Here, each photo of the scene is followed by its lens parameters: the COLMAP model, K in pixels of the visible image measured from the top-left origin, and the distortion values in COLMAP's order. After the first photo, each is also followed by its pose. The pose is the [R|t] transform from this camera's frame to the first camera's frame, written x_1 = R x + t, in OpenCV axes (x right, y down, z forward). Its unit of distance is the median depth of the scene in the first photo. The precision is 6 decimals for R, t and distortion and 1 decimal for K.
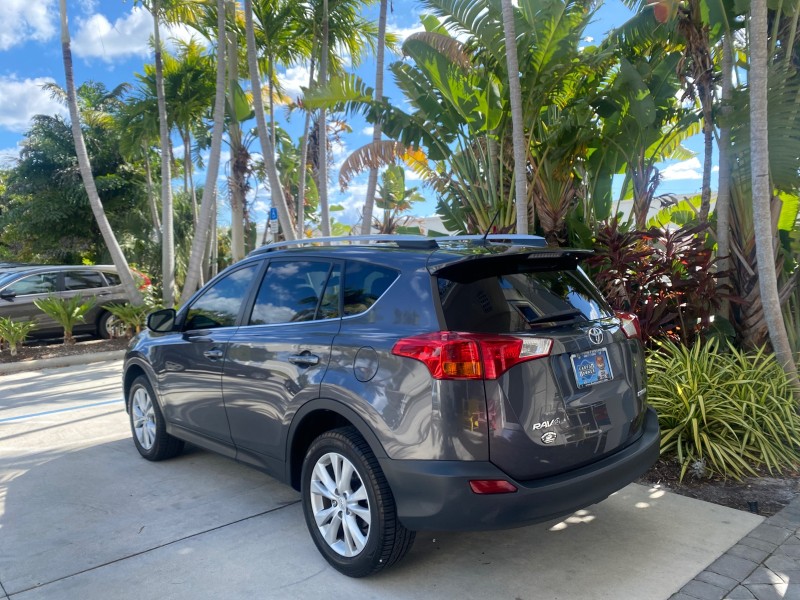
lens RADIAL K [[618.2, 0, 401.7], [0, 618.2, 302.3], [0, 0, 1]] dist [0.009195, -0.014078]
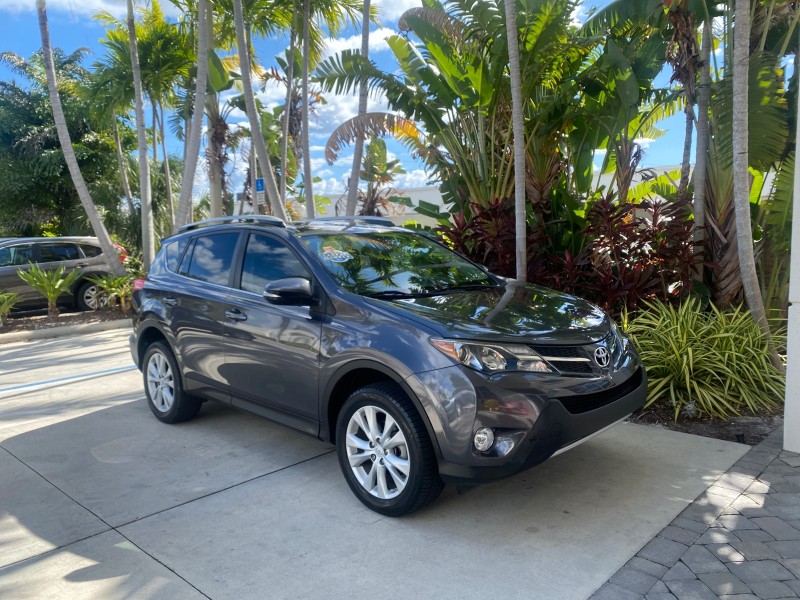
lens RADIAL K [[618.2, 0, 401.8], [0, 618.2, 303.1], [0, 0, 1]] dist [0.009195, -0.014078]
pose [[0.996923, -0.009580, 0.077804, -0.124309], [0.006107, 0.998980, 0.044747, 0.013228], [-0.078153, -0.044134, 0.995964, -0.083472]]
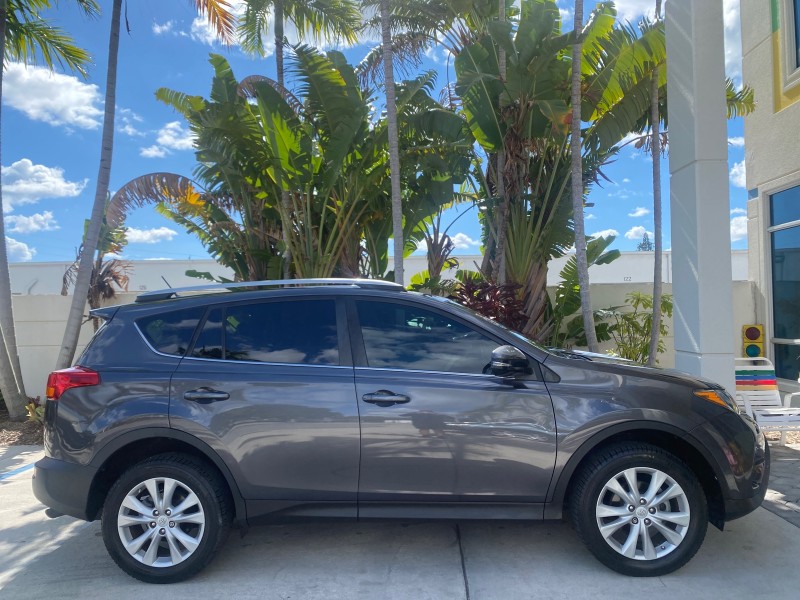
lens RADIAL K [[618.2, 0, 403.5], [0, 618.2, 298.7], [0, 0, 1]] dist [0.009195, -0.014078]
pose [[0.686907, 0.024084, 0.726346, -0.797877], [0.052147, 0.995241, -0.082316, 0.013136], [-0.724872, 0.094420, 0.682383, 0.297400]]
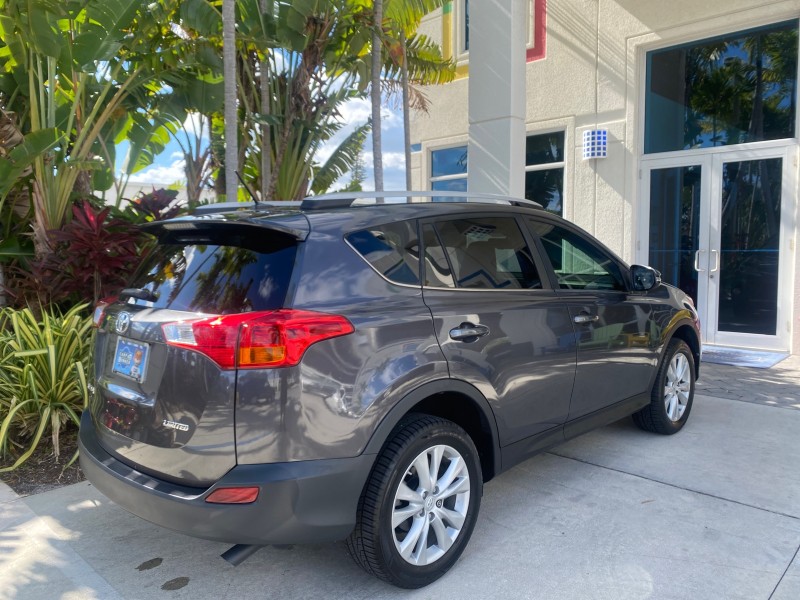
lens RADIAL K [[618.2, 0, 401.2], [0, 618.2, 293.1], [0, 0, 1]] dist [0.009195, -0.014078]
pose [[-0.098750, -0.058863, 0.993370, -1.013691], [0.070203, 0.995350, 0.065959, -0.029828], [-0.992633, 0.076251, -0.094158, 1.196085]]
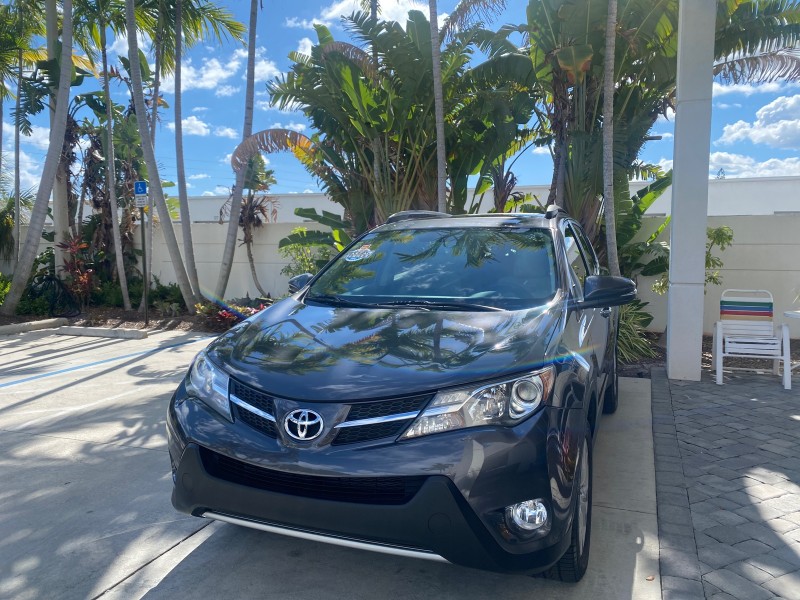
lens RADIAL K [[618.2, 0, 399.9], [0, 618.2, 302.6], [0, 0, 1]] dist [0.009195, -0.014078]
pose [[0.893560, -0.029631, 0.447965, -0.641418], [0.016839, 0.999330, 0.032511, 0.038666], [-0.448628, -0.021507, 0.893460, -0.214055]]
